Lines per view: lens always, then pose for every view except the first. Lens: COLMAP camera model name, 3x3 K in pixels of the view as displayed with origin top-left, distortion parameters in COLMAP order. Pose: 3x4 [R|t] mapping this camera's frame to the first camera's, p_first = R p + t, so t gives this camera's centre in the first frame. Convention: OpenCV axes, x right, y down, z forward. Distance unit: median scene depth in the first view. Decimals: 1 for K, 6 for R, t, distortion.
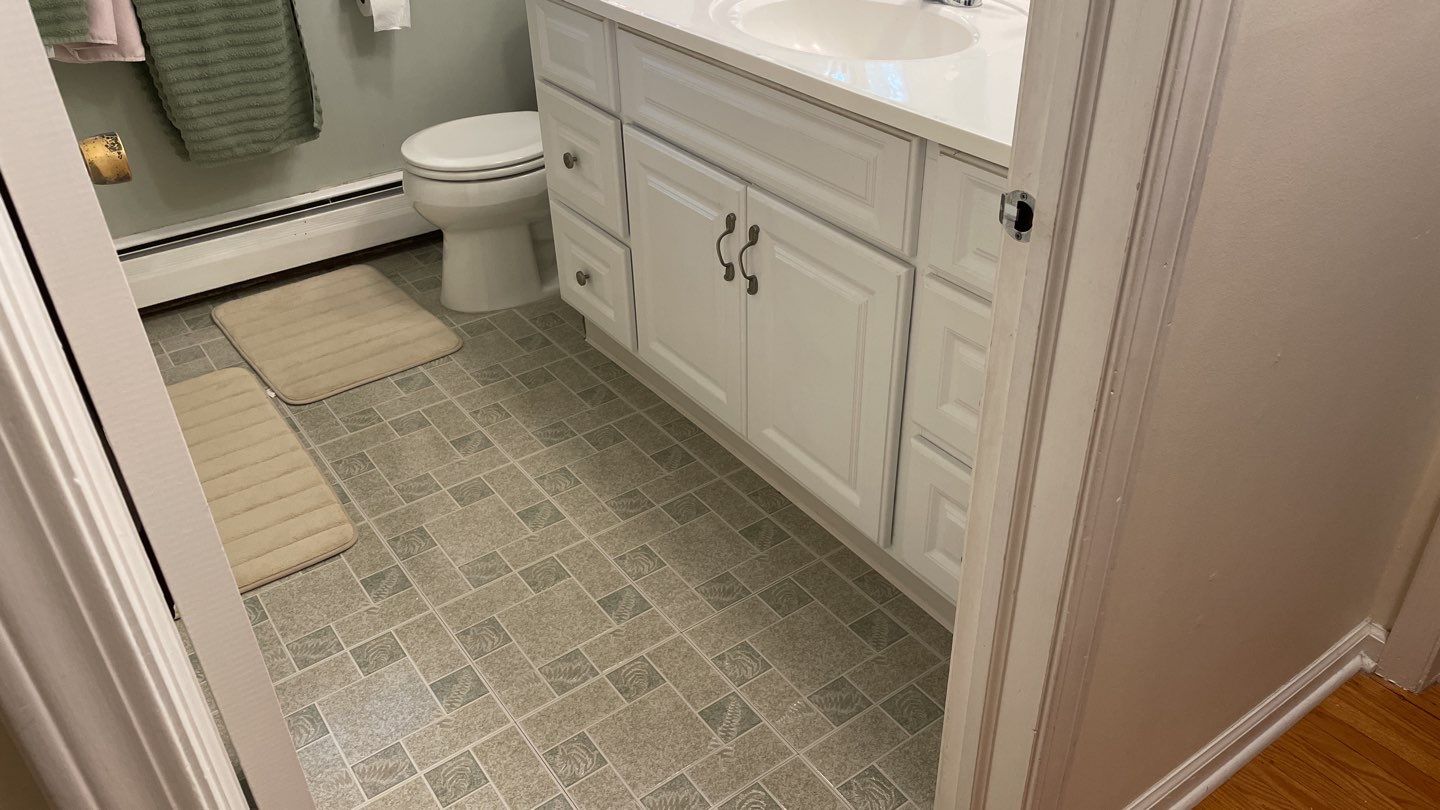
lens RADIAL K [[1084.5, 0, 737.5], [0, 1084.5, 428.5], [0, 0, 1]] dist [0.003385, 0.001837]
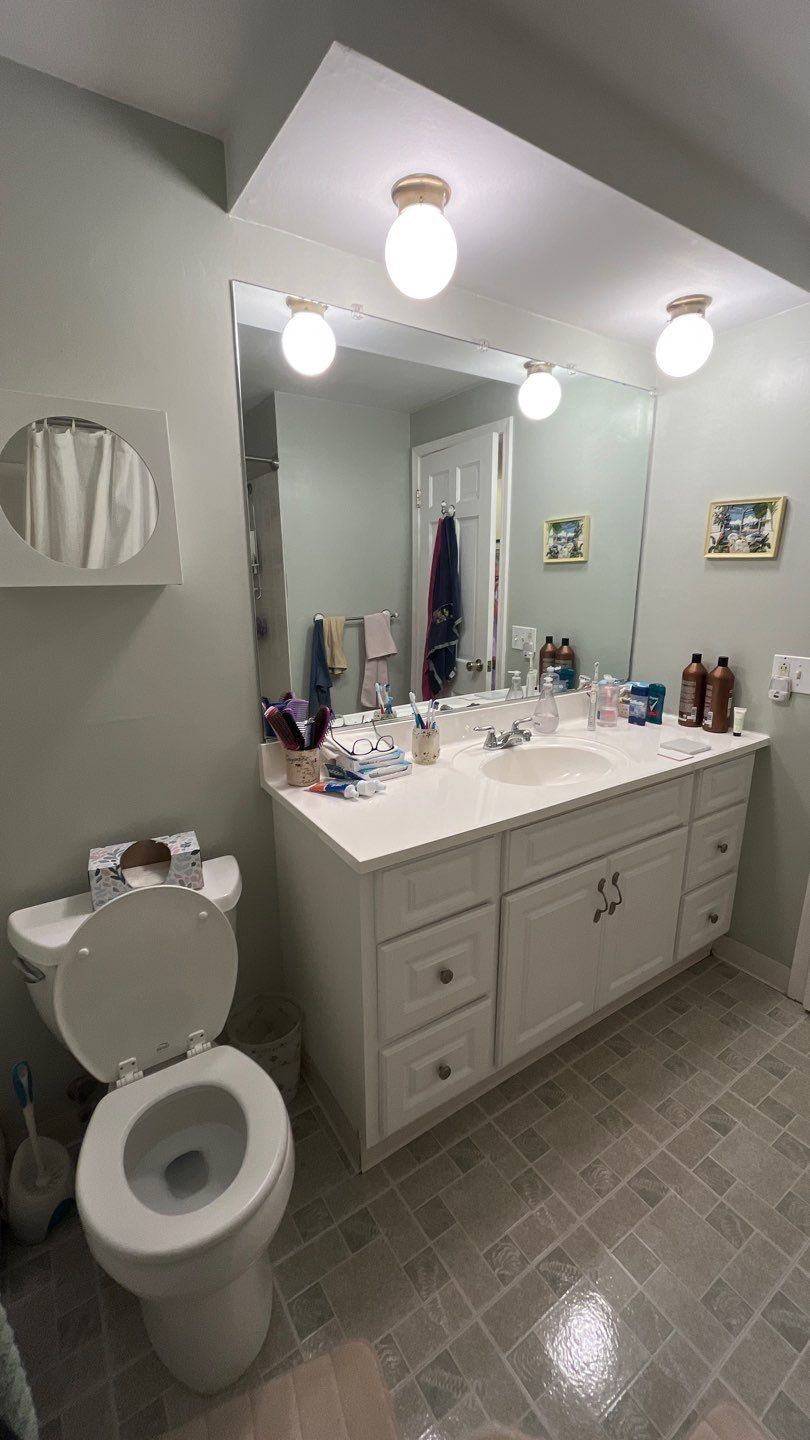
lens RADIAL K [[578.0, 0, 405.0], [0, 578.0, 720.0], [0, 0, 1]] dist [0.000086, 0.000040]
pose [[0.033127, -0.164091, 0.985889, -0.741084], [0.595927, 0.795145, 0.112319, -0.575499], [-0.802355, 0.583797, 0.124127, 0.811722]]
